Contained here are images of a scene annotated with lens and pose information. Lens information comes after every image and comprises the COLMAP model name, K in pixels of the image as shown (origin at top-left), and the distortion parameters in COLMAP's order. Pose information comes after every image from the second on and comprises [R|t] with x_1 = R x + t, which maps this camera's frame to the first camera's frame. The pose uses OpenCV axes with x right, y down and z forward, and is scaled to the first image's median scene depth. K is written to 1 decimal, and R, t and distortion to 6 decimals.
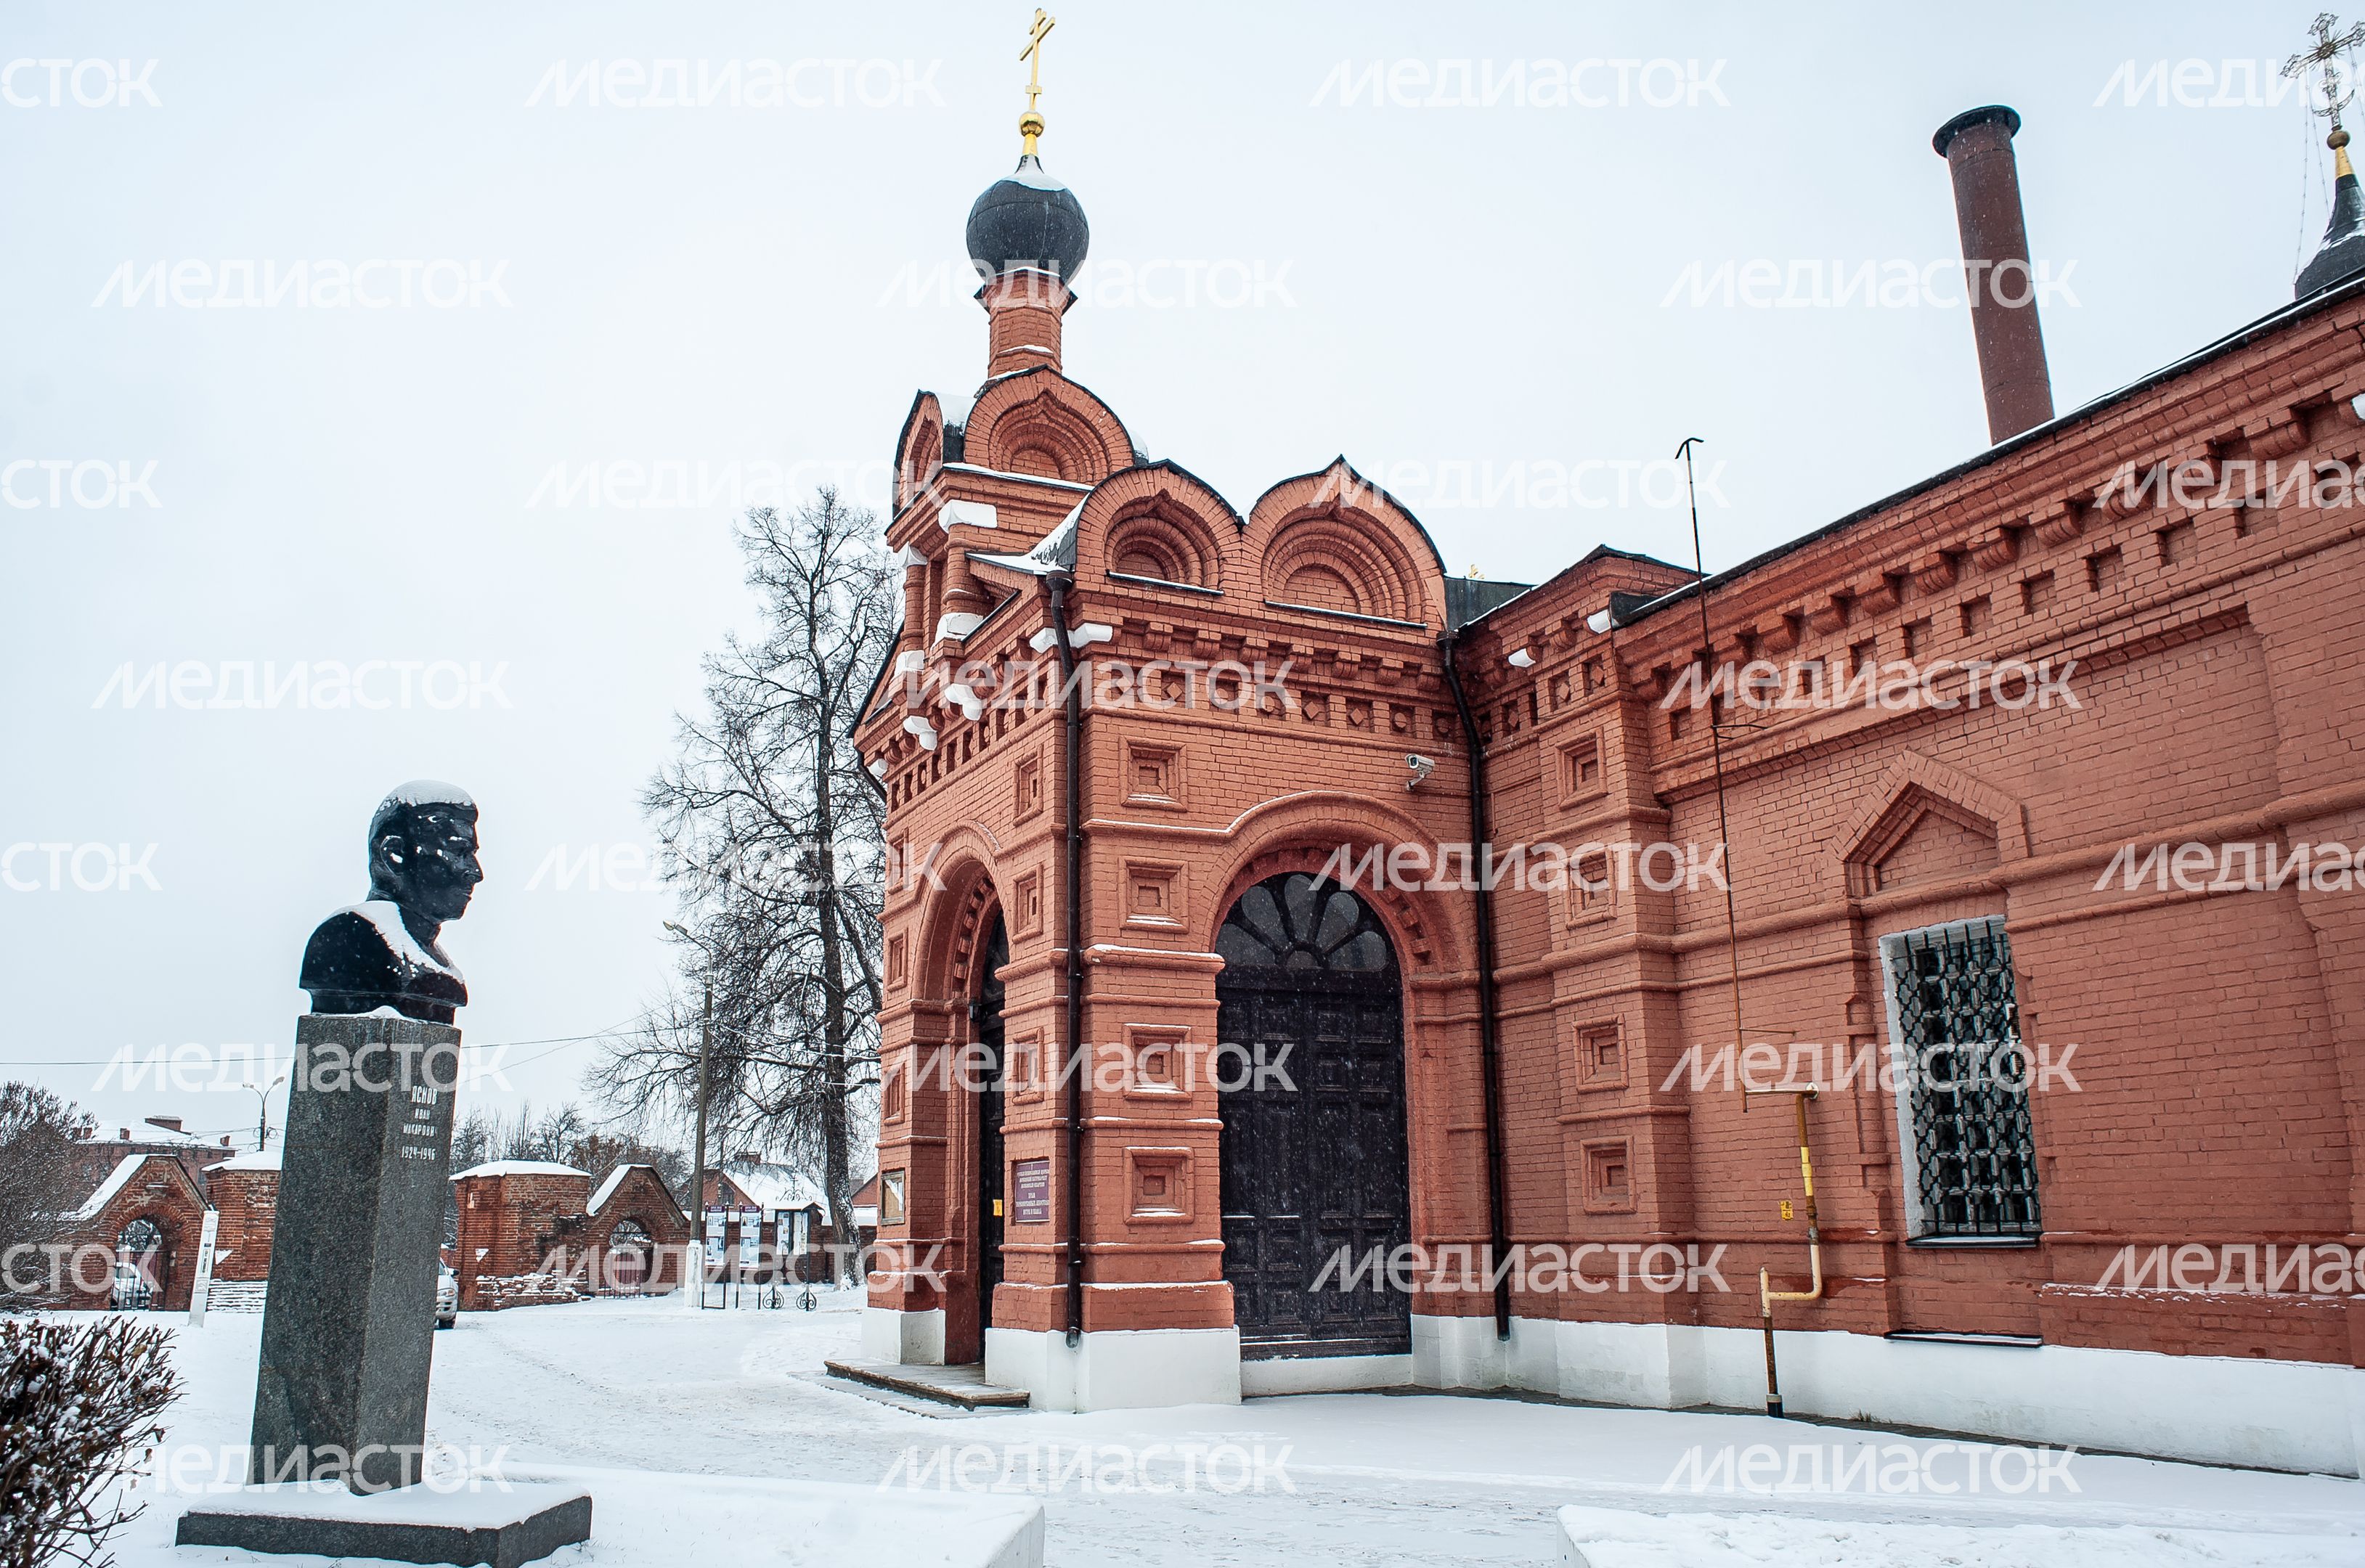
lens RADIAL K [[1742.1, 0, 1128.3], [0, 1742.1, 794.8], [0, 0, 1]] dist [-0.087473, 0.080574]
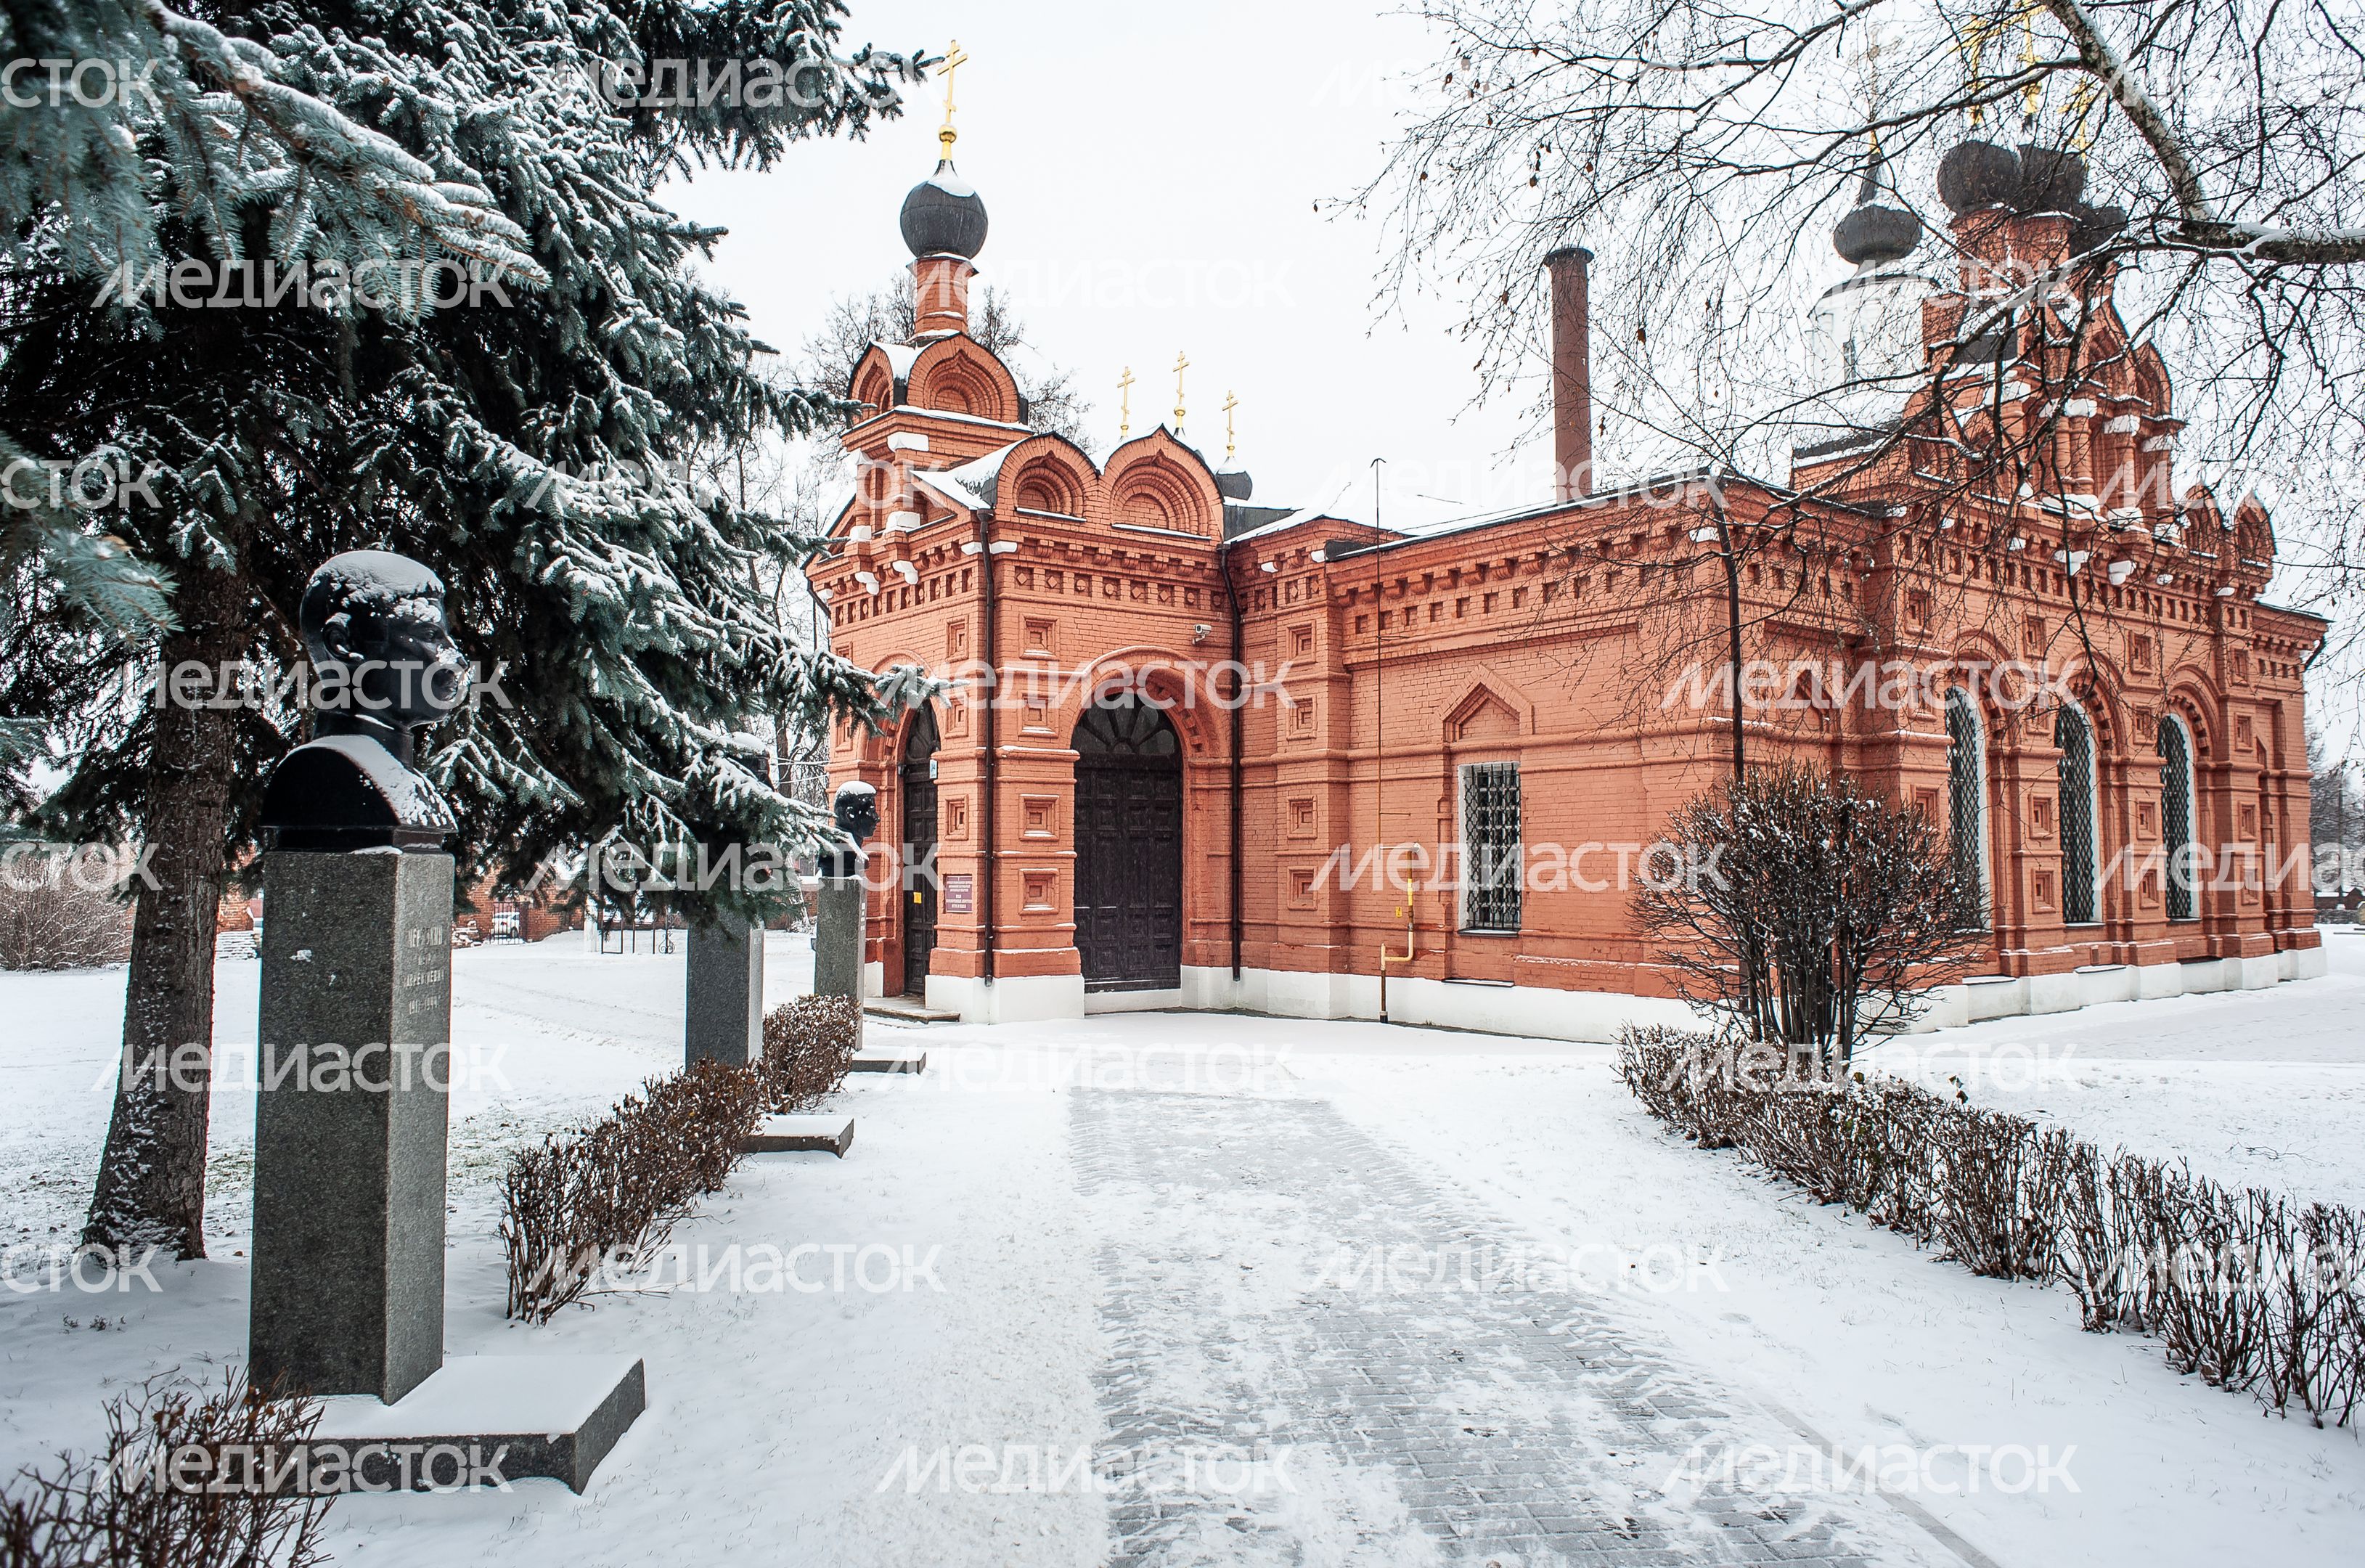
lens RADIAL K [[1649.1, 0, 1201.2], [0, 1649.1, 758.3], [0, 0, 1]] dist [-0.069355, 0.048188]
pose [[0.979483, 0.018359, 0.200689, -0.141333], [-0.053991, 0.983344, 0.173552, -0.173024], [-0.194160, -0.180827, 0.964159, -0.501017]]
